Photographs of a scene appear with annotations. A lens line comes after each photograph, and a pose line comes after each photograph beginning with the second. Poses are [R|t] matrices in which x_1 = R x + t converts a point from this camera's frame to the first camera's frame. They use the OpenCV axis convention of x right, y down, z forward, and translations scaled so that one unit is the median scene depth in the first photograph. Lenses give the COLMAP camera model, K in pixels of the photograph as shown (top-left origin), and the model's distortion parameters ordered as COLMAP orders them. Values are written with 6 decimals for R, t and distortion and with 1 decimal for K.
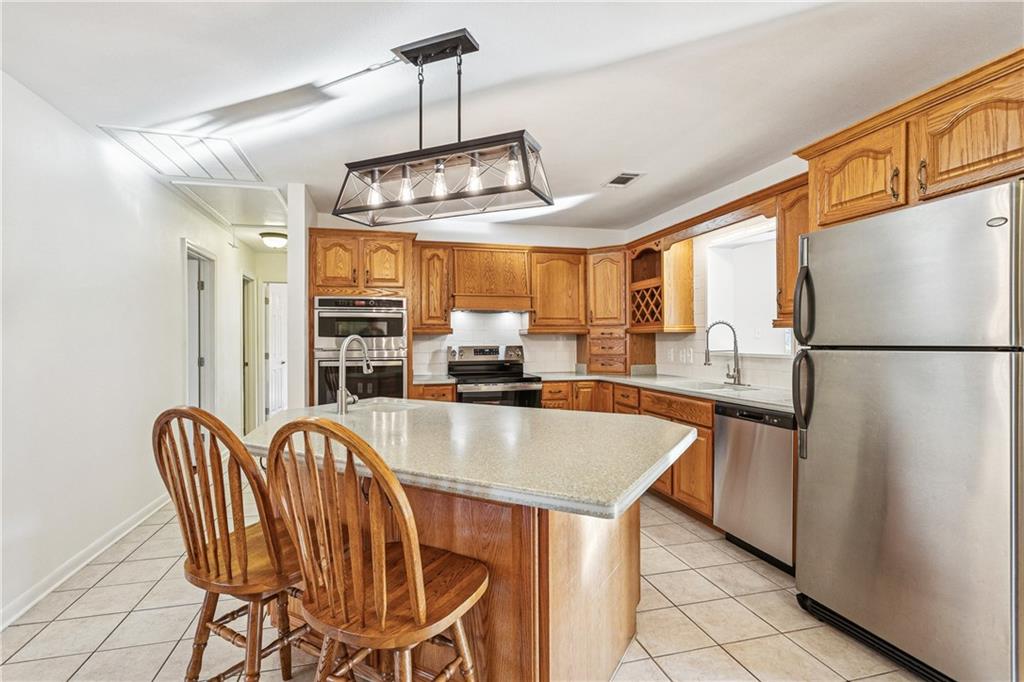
lens RADIAL K [[501.0, 0, 511.9], [0, 501.0, 333.3], [0, 0, 1]] dist [0.002293, 0.000226]
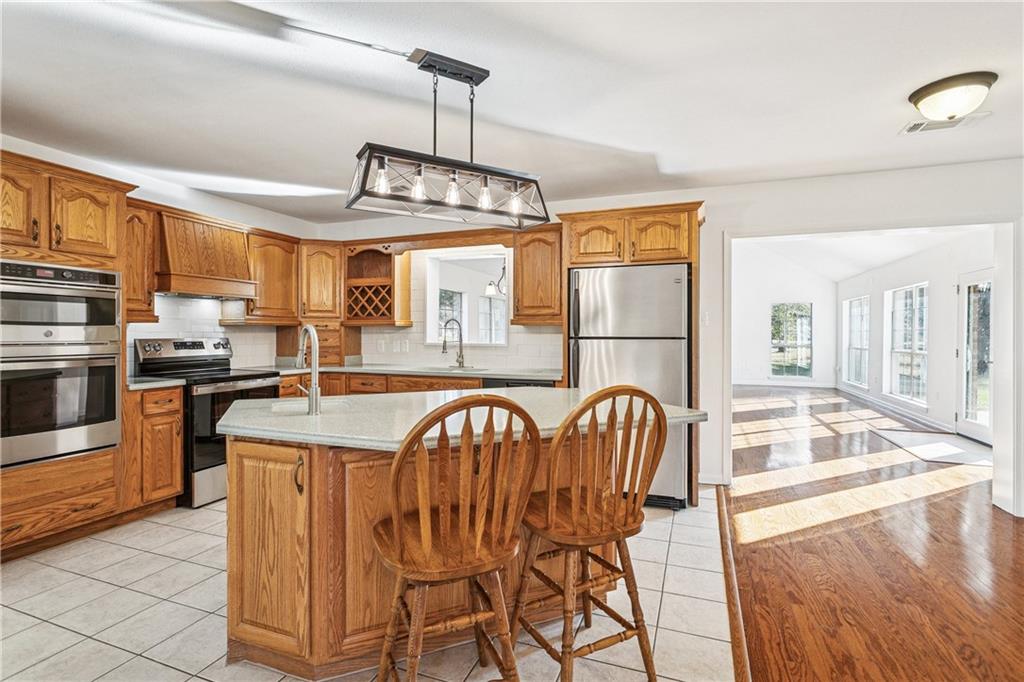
lens RADIAL K [[501.0, 0, 511.2], [0, 501.0, 339.9], [0, 0, 1]] dist [0.002293, 0.000226]
pose [[0.580776, -0.004150, 0.814053, -0.461021], [-0.016907, 0.999710, 0.017159, 0.005240], [-0.813888, -0.023729, 0.580537, 0.110504]]
